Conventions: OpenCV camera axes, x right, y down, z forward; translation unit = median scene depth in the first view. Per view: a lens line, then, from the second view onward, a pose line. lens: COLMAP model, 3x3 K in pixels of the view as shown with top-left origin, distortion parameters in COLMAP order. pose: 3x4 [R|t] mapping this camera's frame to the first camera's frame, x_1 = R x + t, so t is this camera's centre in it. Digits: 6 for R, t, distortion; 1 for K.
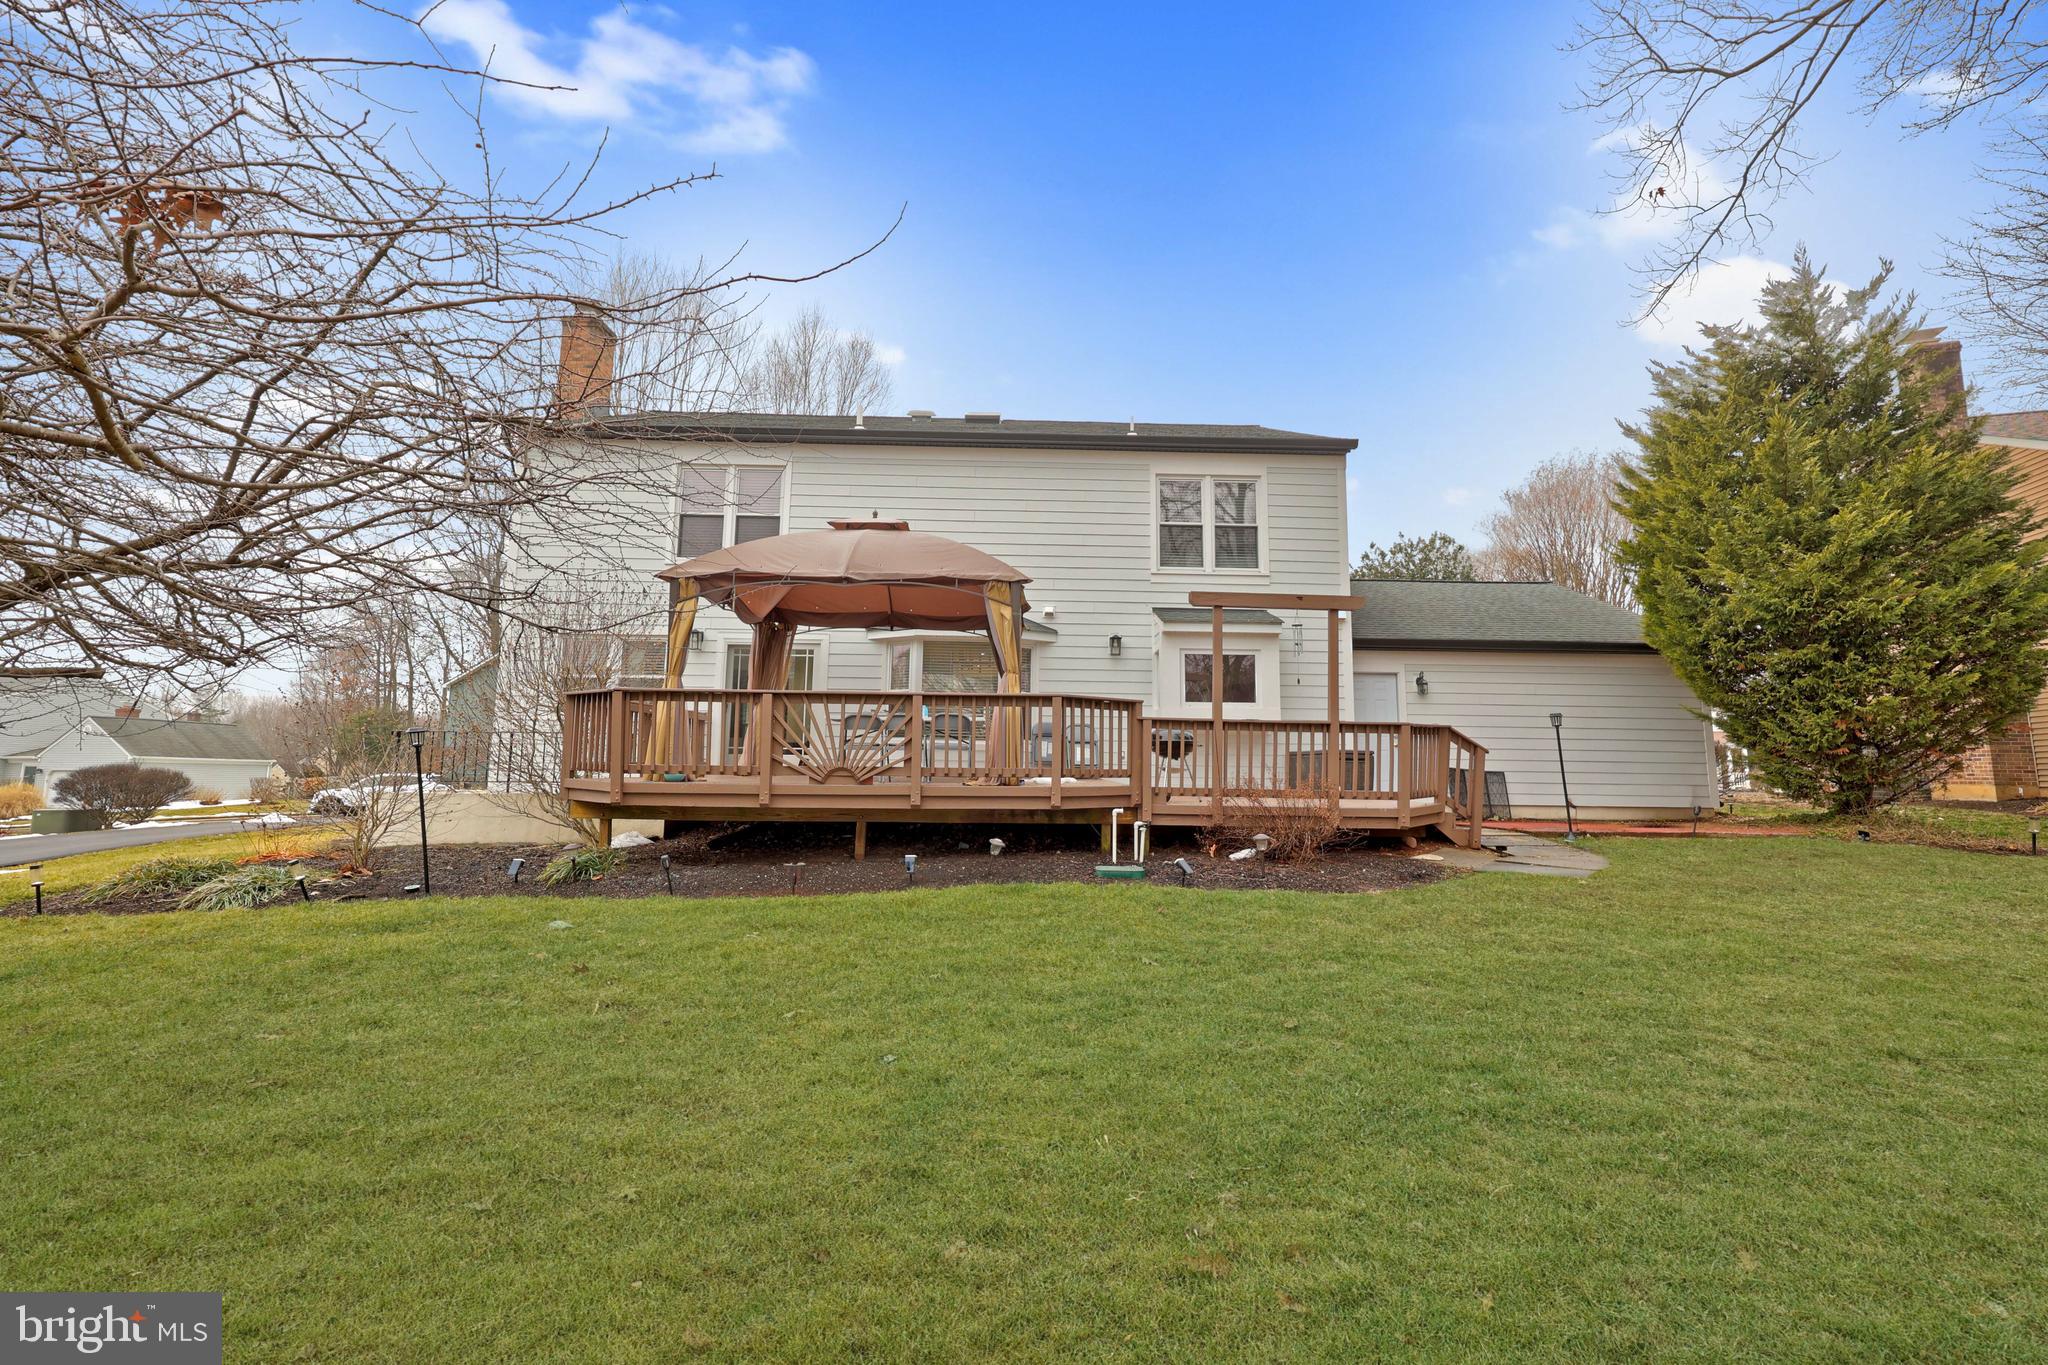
lens RADIAL K [[806.2, 0, 1025.5], [0, 806.2, 688.7], [0, 0, 1]] dist [0.001028, 0.000054]
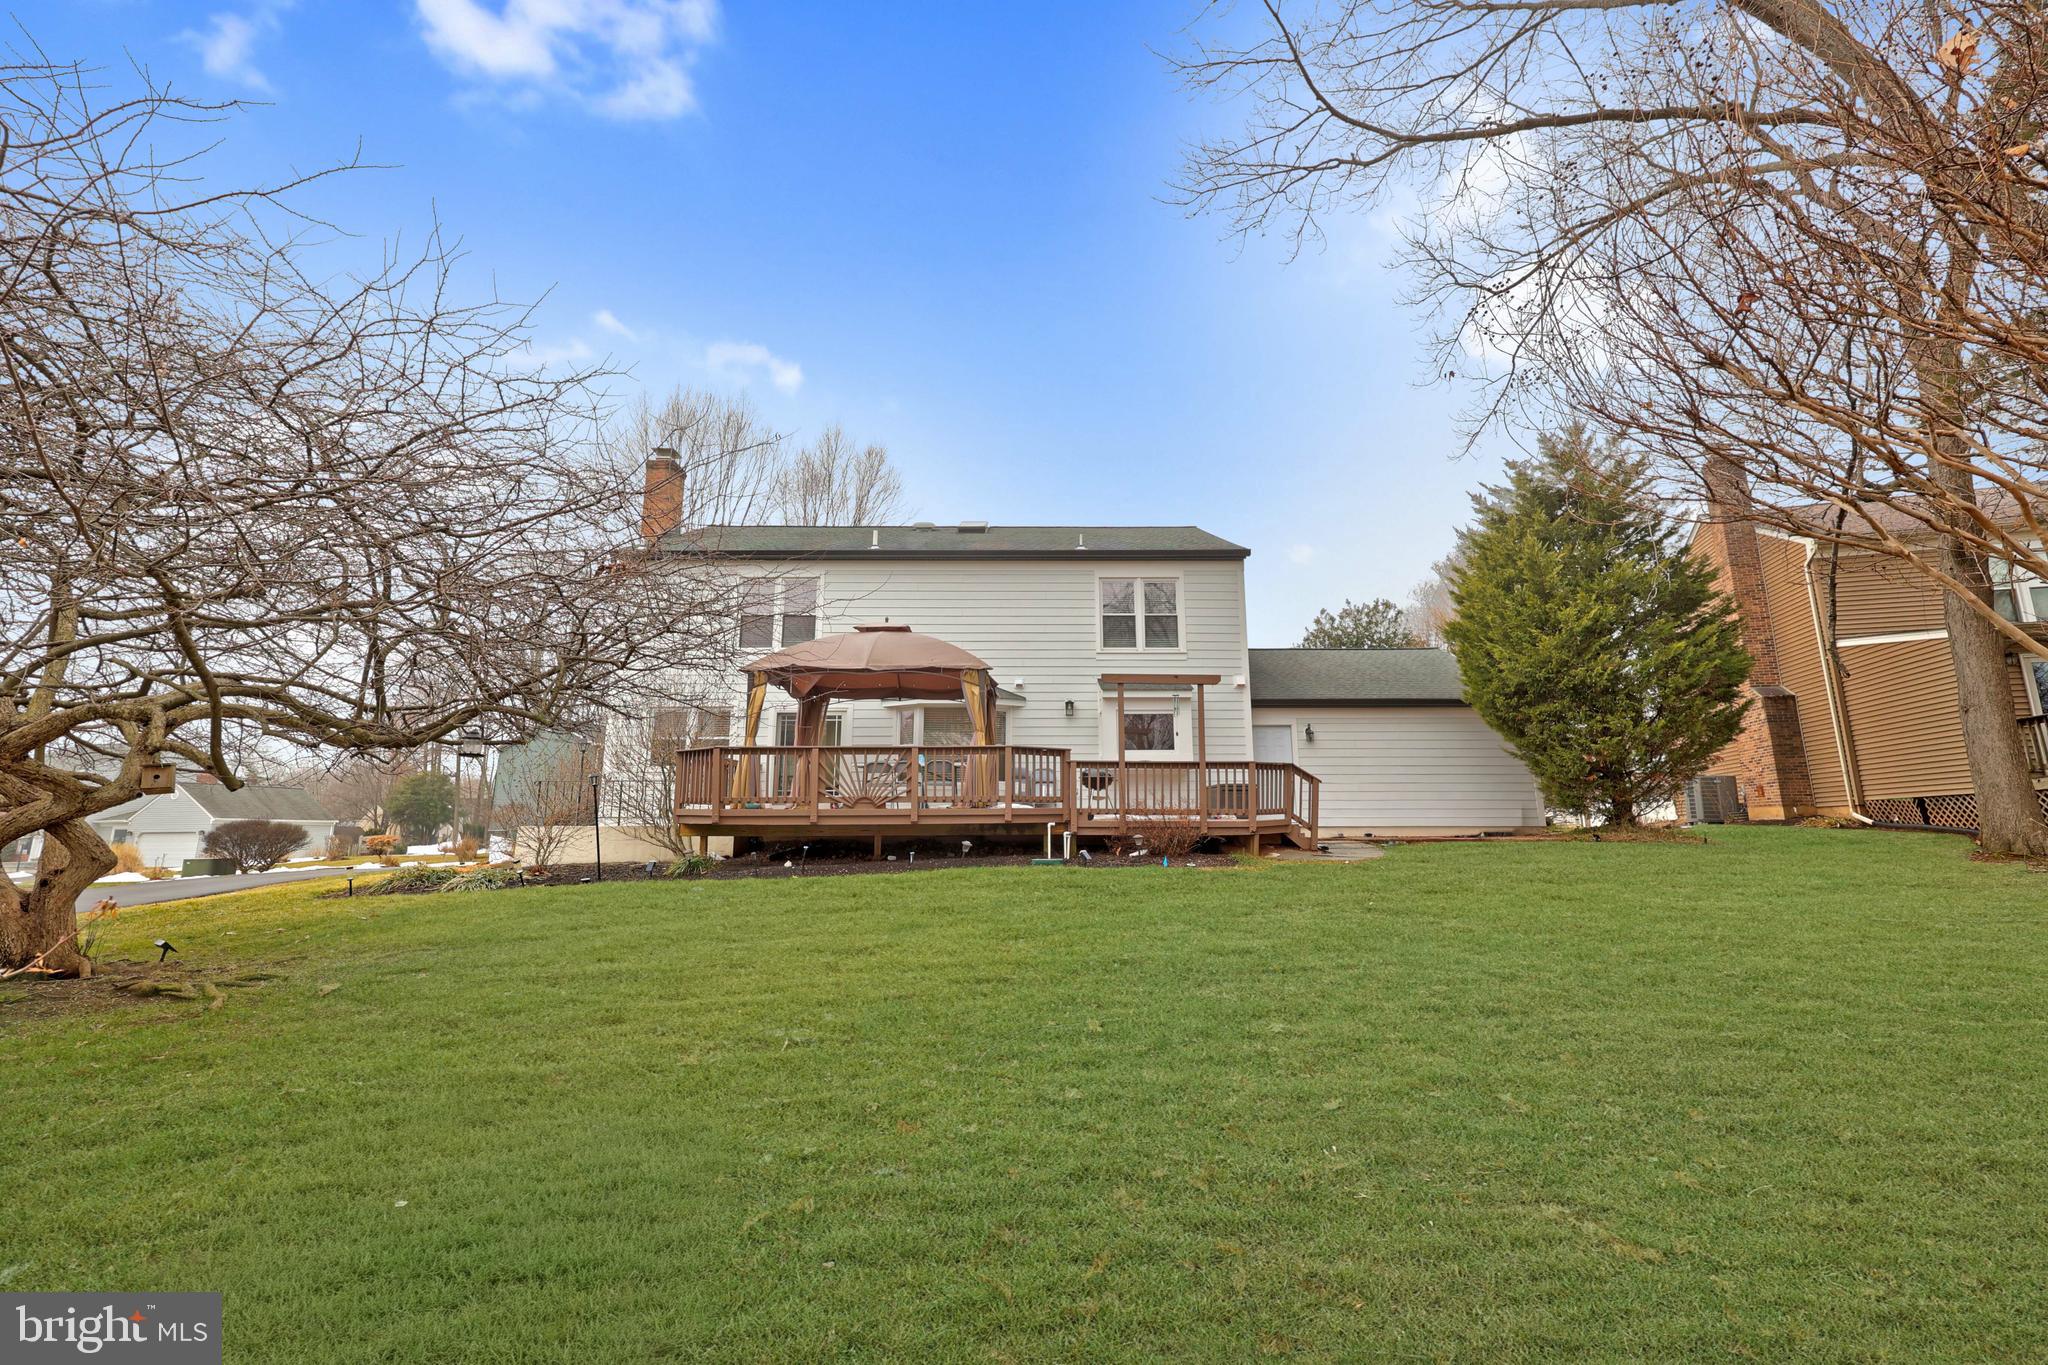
lens RADIAL K [[806.2, 0, 1025.5], [0, 806.2, 688.7], [0, 0, 1]] dist [0.001028, 0.000054]
pose [[0.999658, -0.018523, -0.018483, 0.074694], [0.017248, 0.997613, -0.066858, 0.001750], [0.019677, 0.066517, 0.997591, -0.367963]]
